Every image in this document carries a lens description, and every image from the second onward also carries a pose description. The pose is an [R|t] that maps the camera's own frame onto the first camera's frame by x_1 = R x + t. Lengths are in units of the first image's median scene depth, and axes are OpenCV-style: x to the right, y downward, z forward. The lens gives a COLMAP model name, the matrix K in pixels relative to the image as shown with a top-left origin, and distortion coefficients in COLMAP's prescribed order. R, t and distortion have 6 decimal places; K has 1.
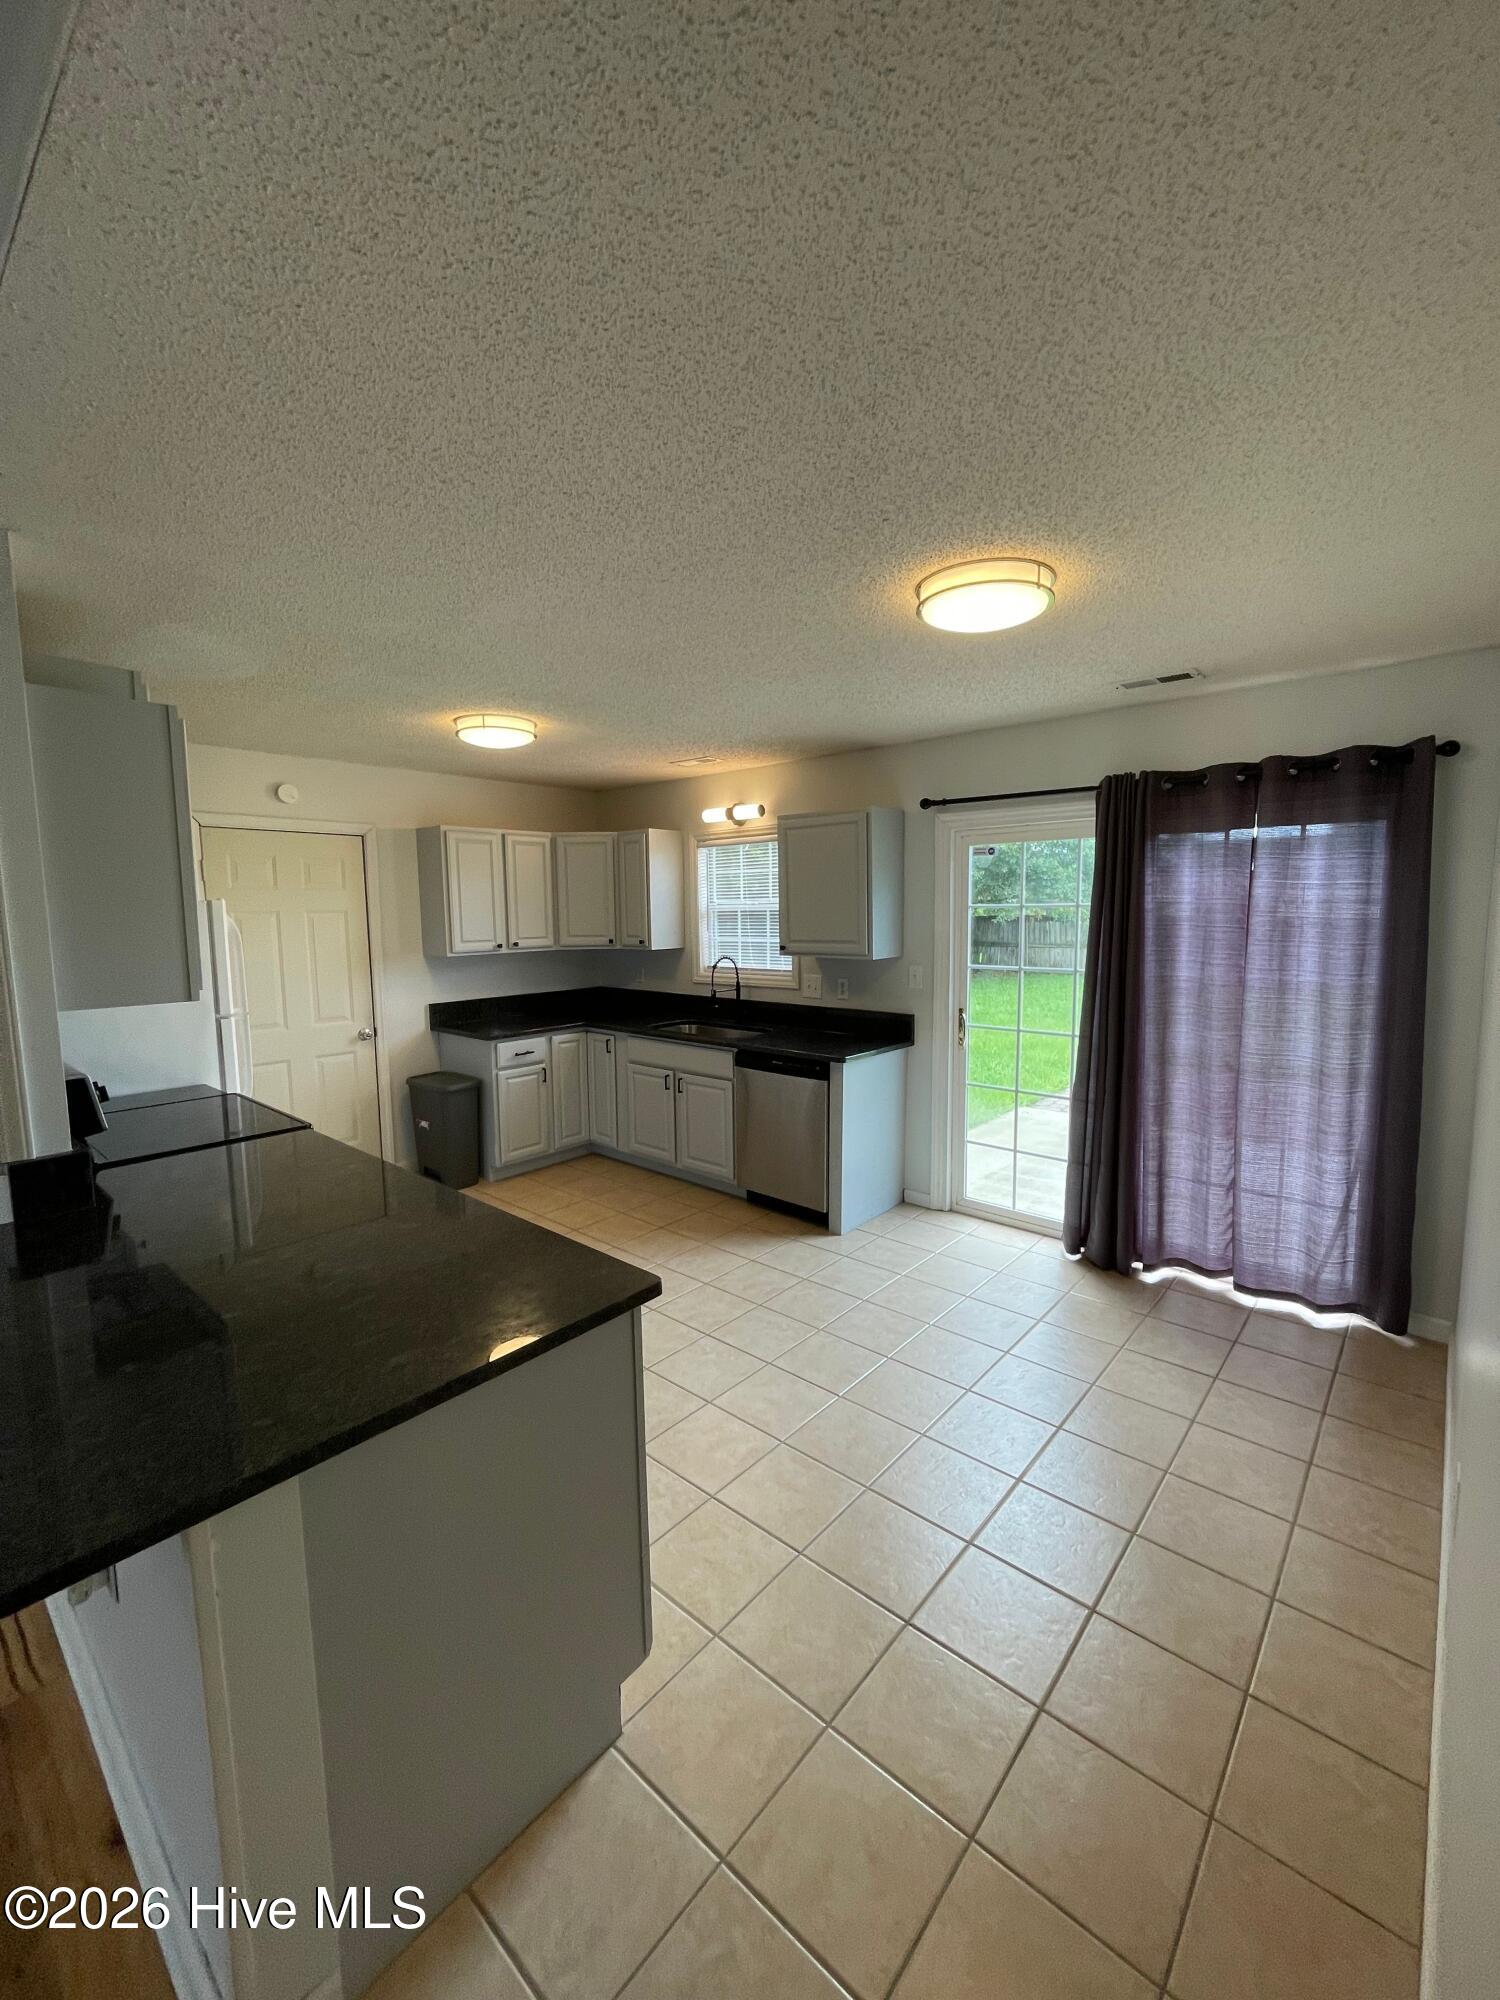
lens RADIAL K [[816.1, 0, 746.3], [0, 816.1, 999.8], [0, 0, 1]] dist [-0.002272, -0.000906]
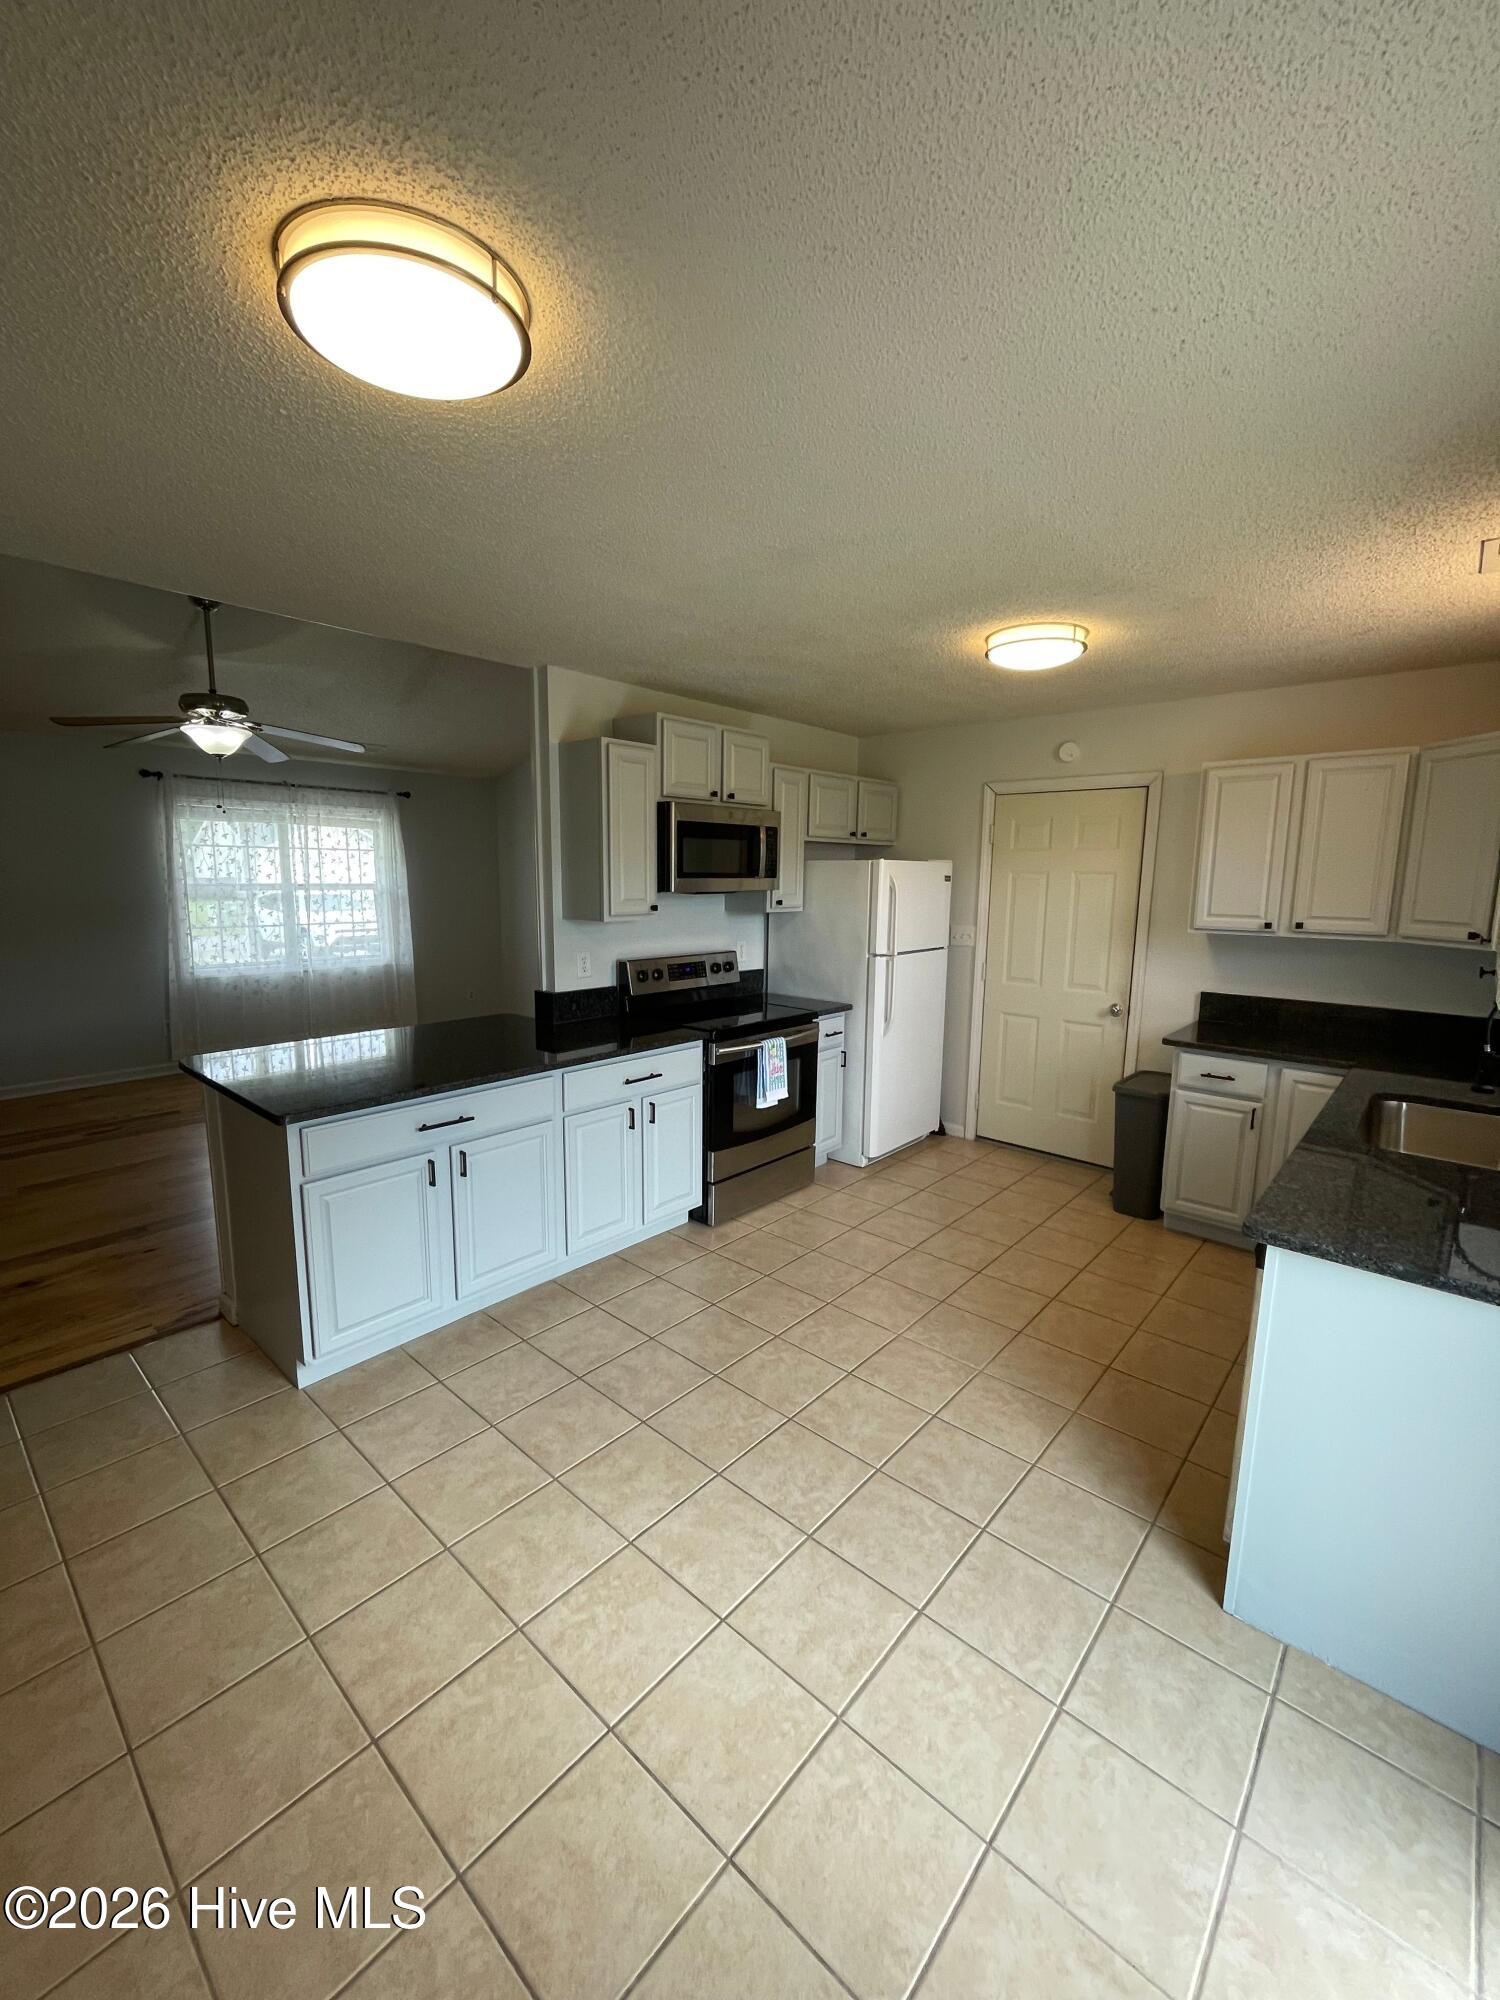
lens RADIAL K [[816.1, 0, 756.1], [0, 816.1, 998.0], [0, 0, 1]] dist [-0.002272, -0.000906]
pose [[-0.007843, 0.161304, -0.986874, 0.421263], [-0.122213, 0.979351, 0.161046, -0.066833], [0.992473, 0.121871, 0.012032, 0.584713]]
